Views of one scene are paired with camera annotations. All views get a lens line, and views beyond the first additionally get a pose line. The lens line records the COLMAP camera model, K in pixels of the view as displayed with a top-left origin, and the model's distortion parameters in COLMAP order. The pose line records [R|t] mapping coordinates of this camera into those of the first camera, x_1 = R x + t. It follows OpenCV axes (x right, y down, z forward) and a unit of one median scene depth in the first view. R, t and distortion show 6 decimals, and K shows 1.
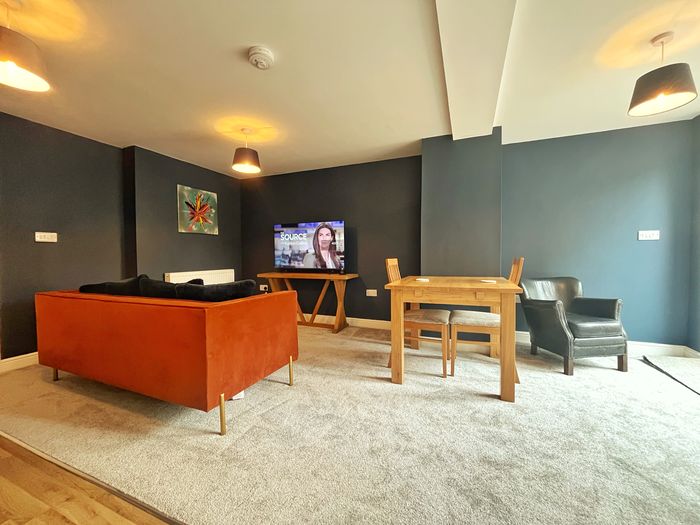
lens RADIAL K [[282.4, 0, 351.6], [0, 282.4, 264.6], [0, 0, 1]] dist [-0.001547, -0.000642]
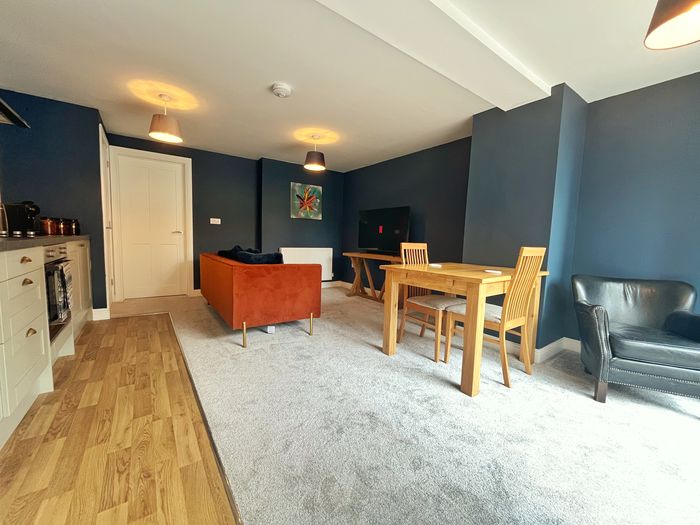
lens RADIAL K [[282.4, 0, 351.5], [0, 282.4, 266.1], [0, 0, 1]] dist [-0.001547, -0.000642]
pose [[0.849837, 0.085612, -0.520046, 0.471353], [-0.055056, 0.995741, 0.073953, -0.001176], [0.524163, -0.034216, 0.850931, -0.009837]]
